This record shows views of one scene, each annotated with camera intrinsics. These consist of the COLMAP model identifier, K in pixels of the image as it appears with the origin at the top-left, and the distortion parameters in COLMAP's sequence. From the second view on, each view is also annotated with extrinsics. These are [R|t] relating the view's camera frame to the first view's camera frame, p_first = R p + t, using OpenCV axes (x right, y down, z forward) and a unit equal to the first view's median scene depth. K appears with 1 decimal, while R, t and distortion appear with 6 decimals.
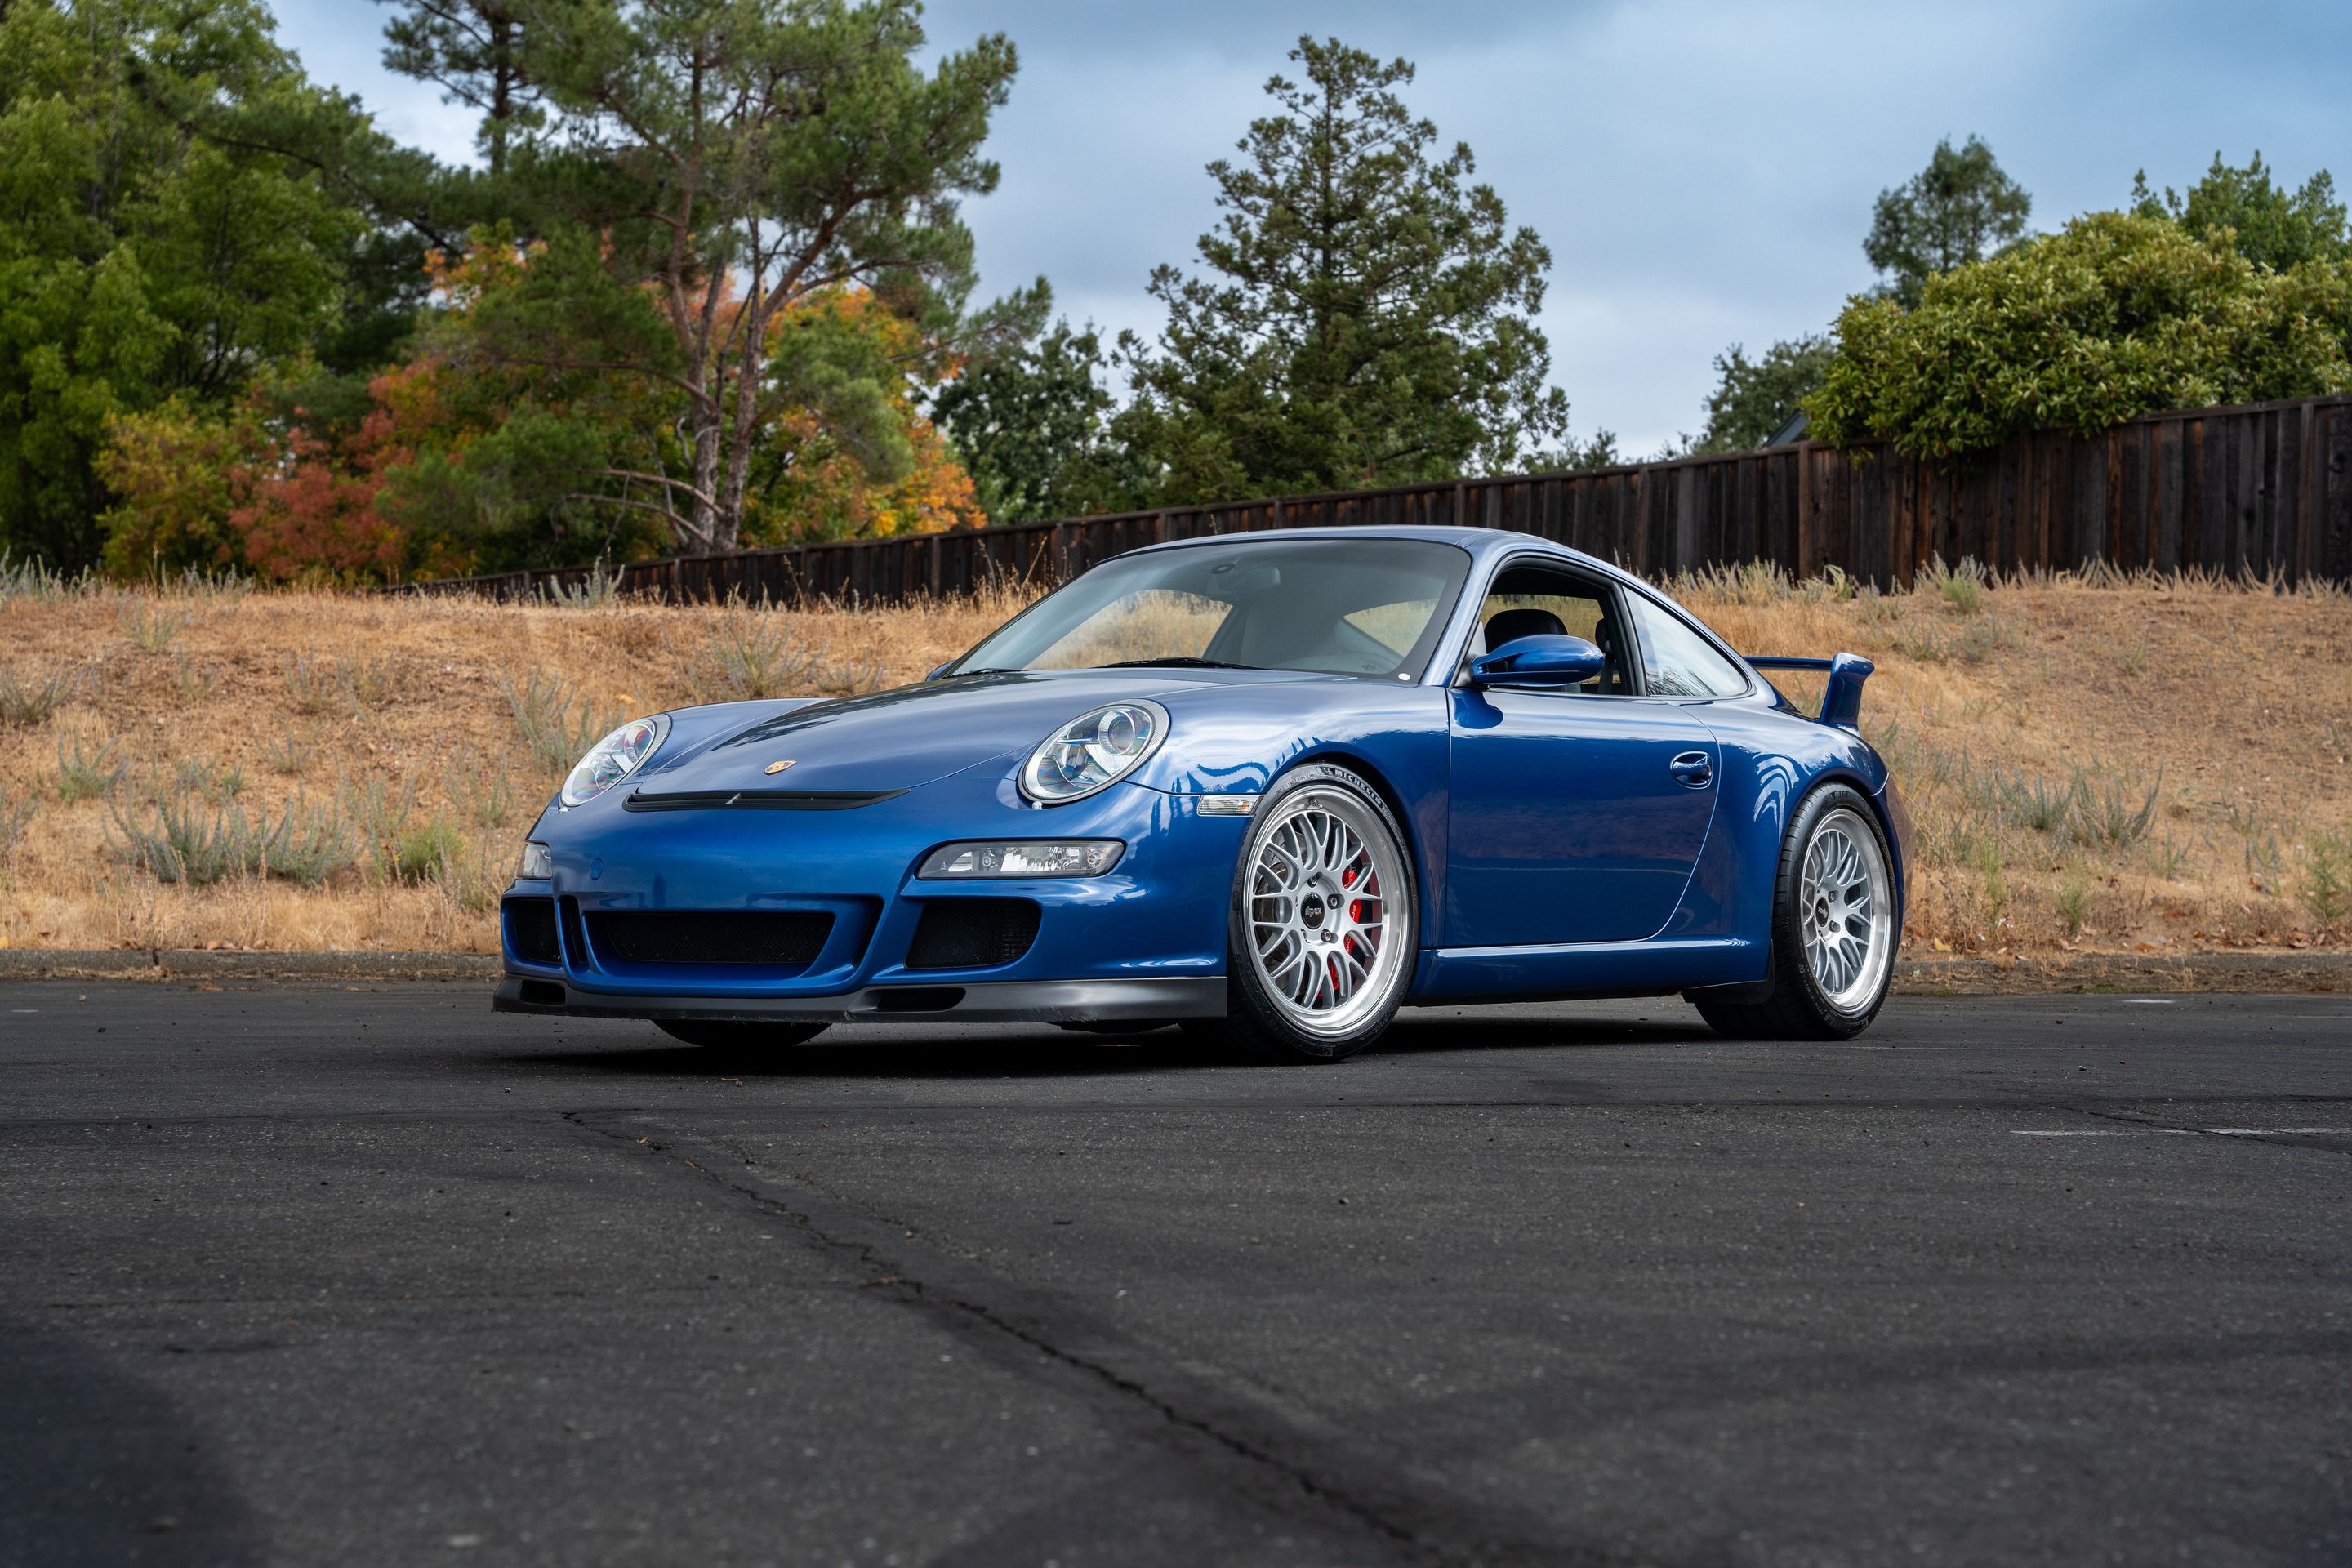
lens RADIAL K [[3951.8, 0, 1176.0], [0, 3951.8, 784.0], [0, 0, 1]] dist [0.113545, 1.003530]
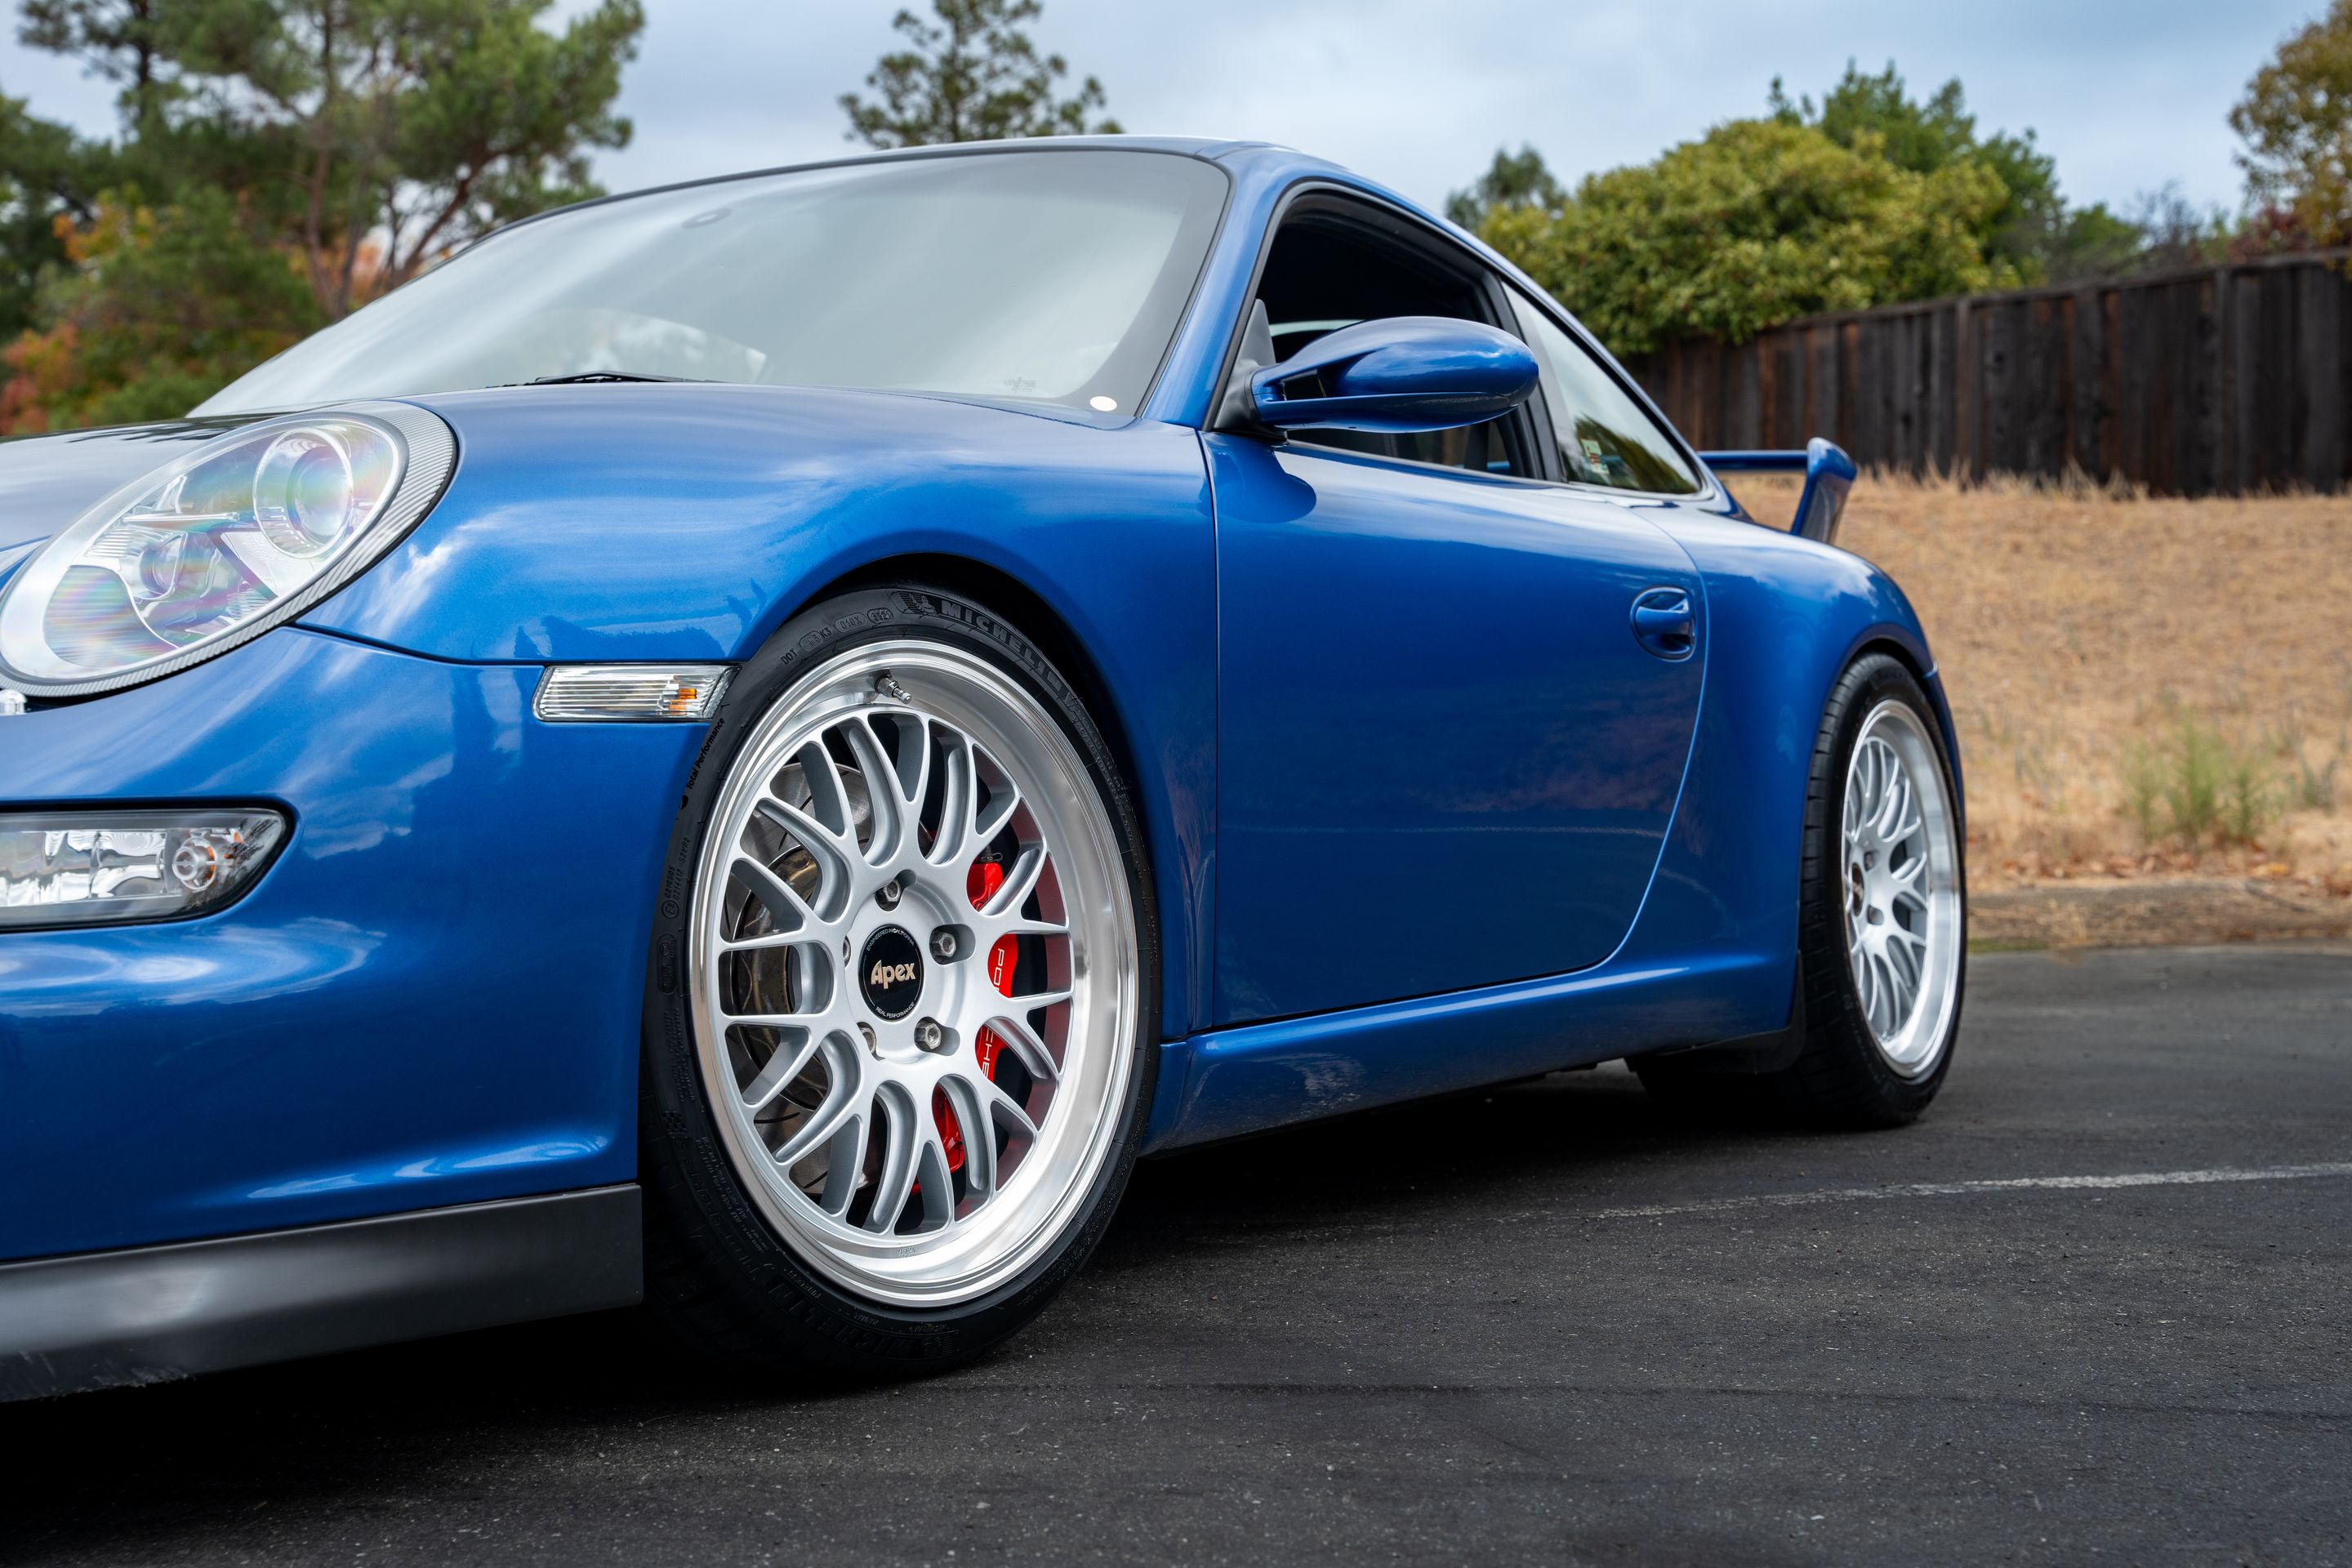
lens RADIAL K [[3158.3, 0, 1193.5], [0, 3158.3, 789.8], [0, 0, 1]] dist [-0.015167, 0.522127]
pose [[0.994023, -0.025557, 0.106139, 0.014771], [0.023532, 0.999517, 0.020285, 0.004222], [-0.106606, -0.017666, 0.994144, 0.323910]]
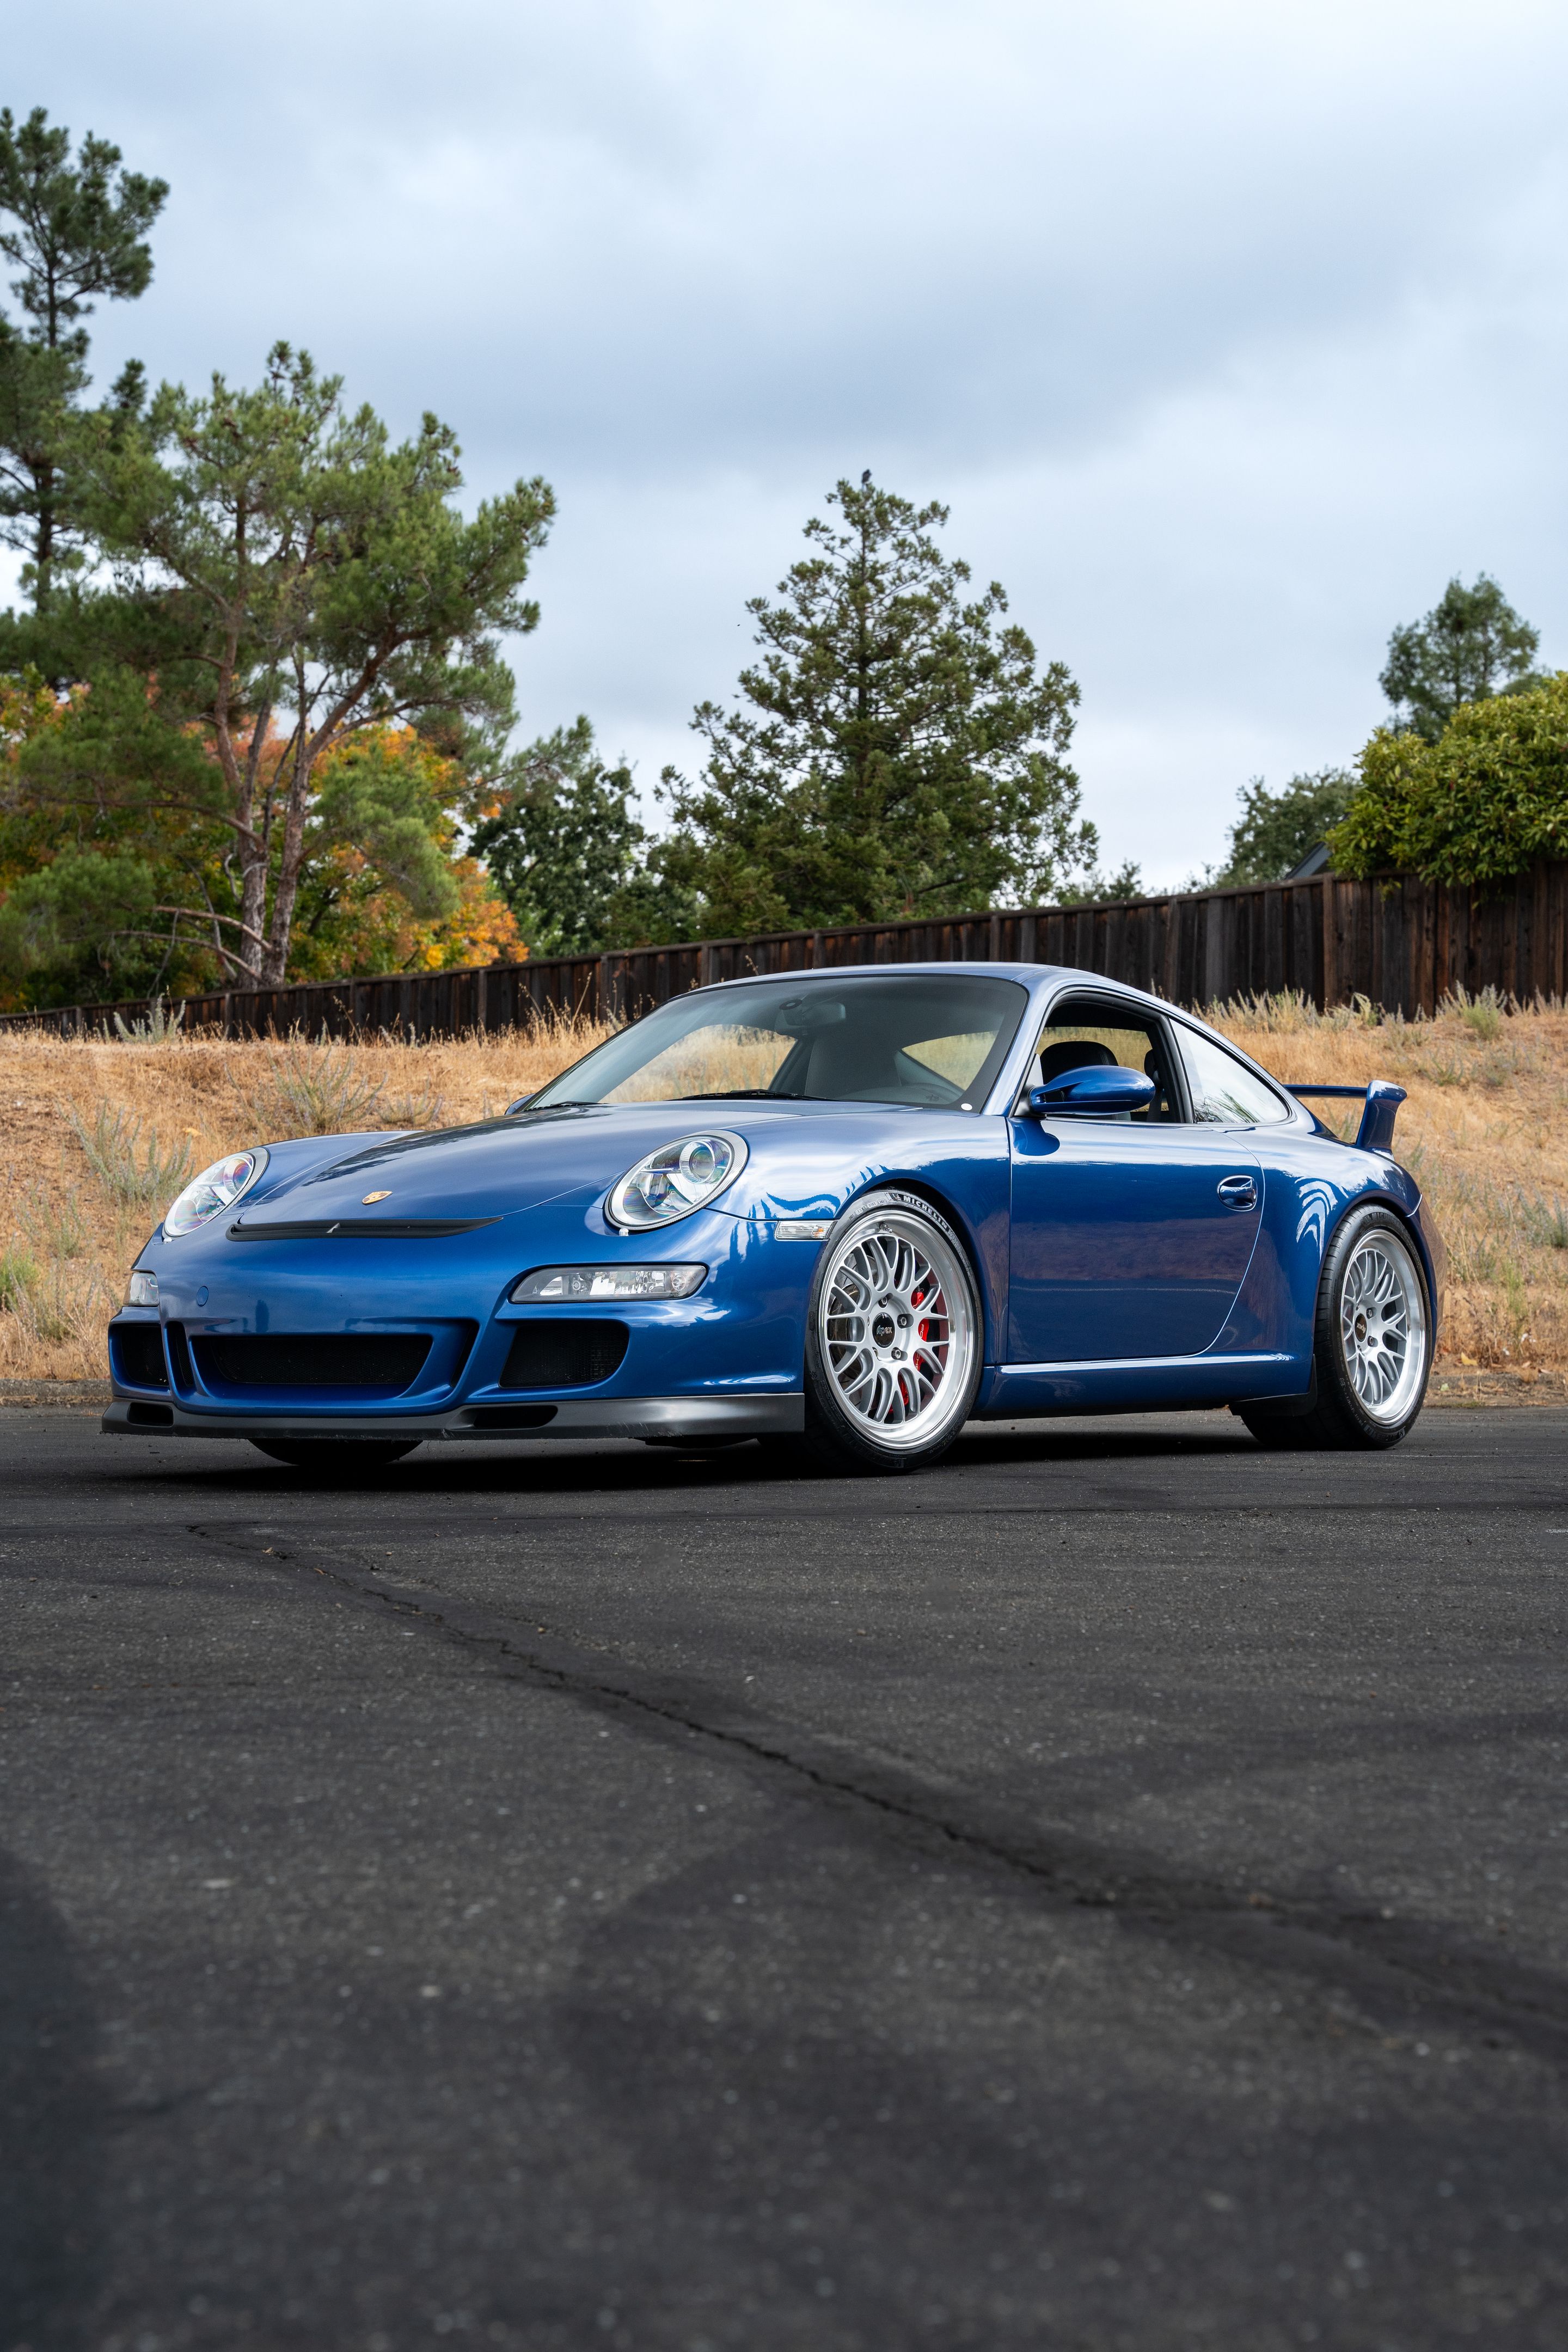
lens RADIAL K [[3905.0, 0, 793.5], [0, 3905.0, 1176.8], [0, 0, 1]] dist [0.094975, 0.910991]
pose [[0.999715, -0.007559, 0.022646, -0.005923], [0.007749, 0.999936, -0.008298, -0.000149], [-0.022582, 0.008471, 0.999709, -0.018900]]
